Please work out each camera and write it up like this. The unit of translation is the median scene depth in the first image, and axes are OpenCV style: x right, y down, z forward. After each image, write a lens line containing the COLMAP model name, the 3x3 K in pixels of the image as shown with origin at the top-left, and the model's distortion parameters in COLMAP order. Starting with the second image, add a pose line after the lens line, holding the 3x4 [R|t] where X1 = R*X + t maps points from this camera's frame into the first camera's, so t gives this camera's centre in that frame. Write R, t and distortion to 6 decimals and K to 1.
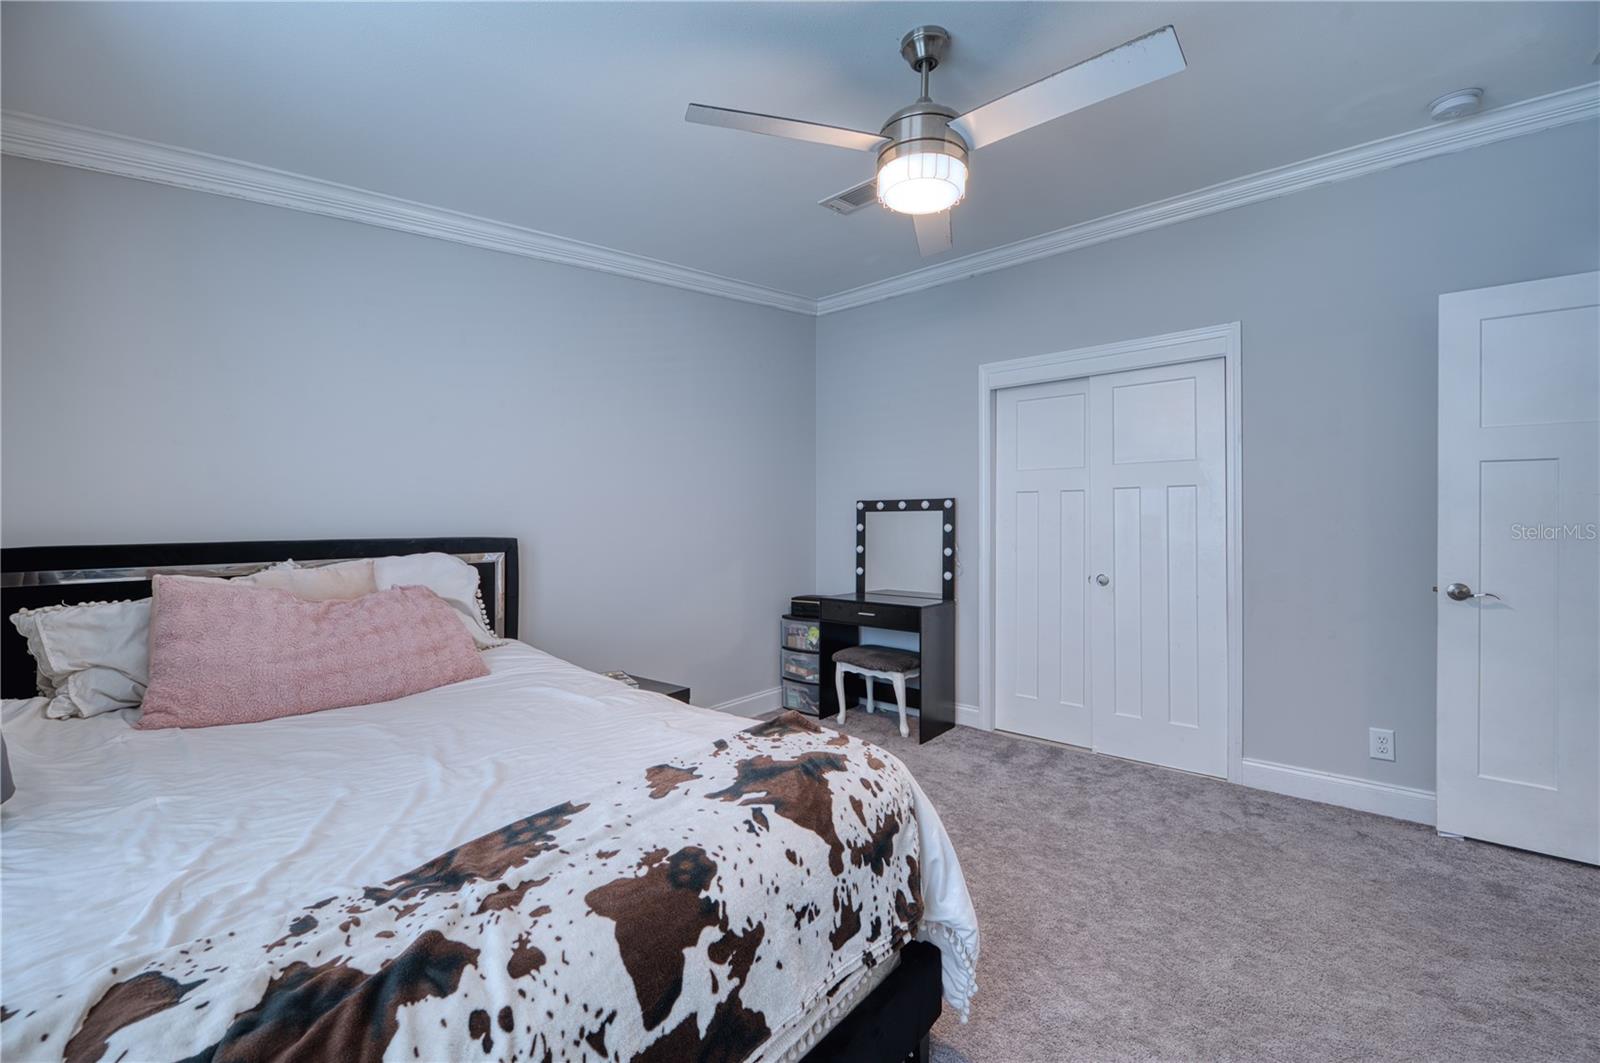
lens RADIAL K [[645.5, 0, 797.1], [0, 645.5, 525.6], [0, 0, 1]] dist [-0.016939, -0.000082]
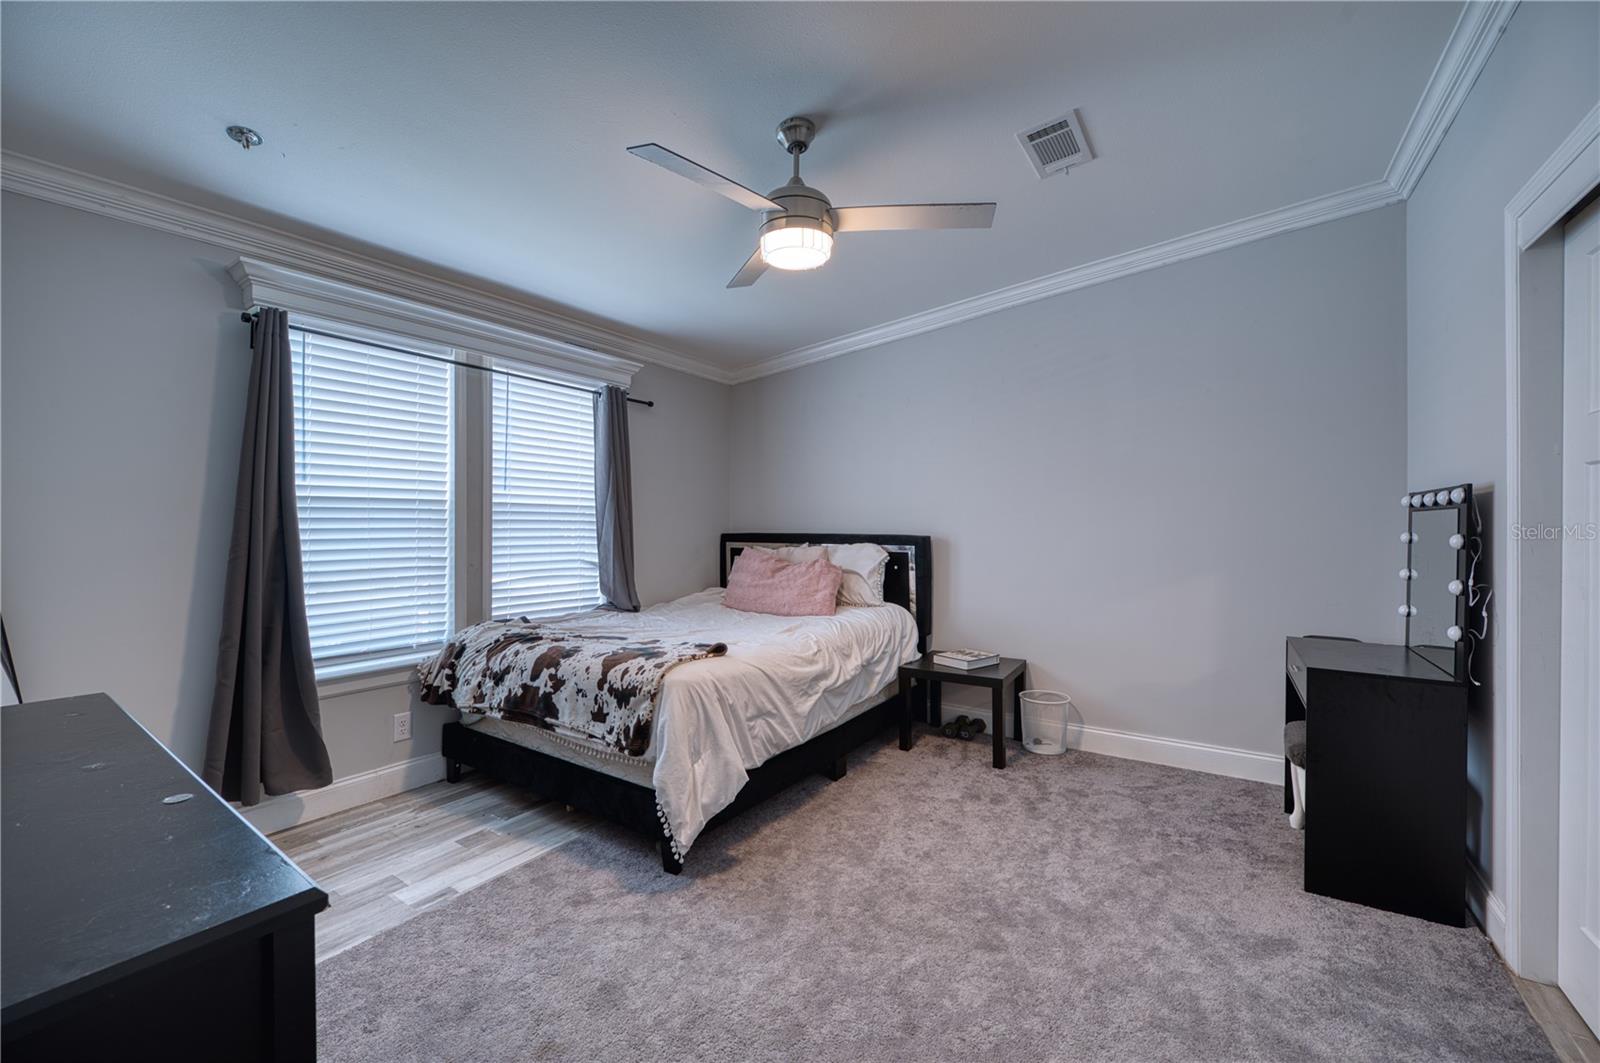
lens RADIAL K [[645.5, 0, 802.8], [0, 645.5, 529.1], [0, 0, 1]] dist [-0.016939, -0.000082]
pose [[0.127910, 0.016734, -0.991645, 2.101850], [-0.005486, 0.999854, 0.016165, -0.037919], [0.991771, 0.003372, 0.127983, 1.277540]]
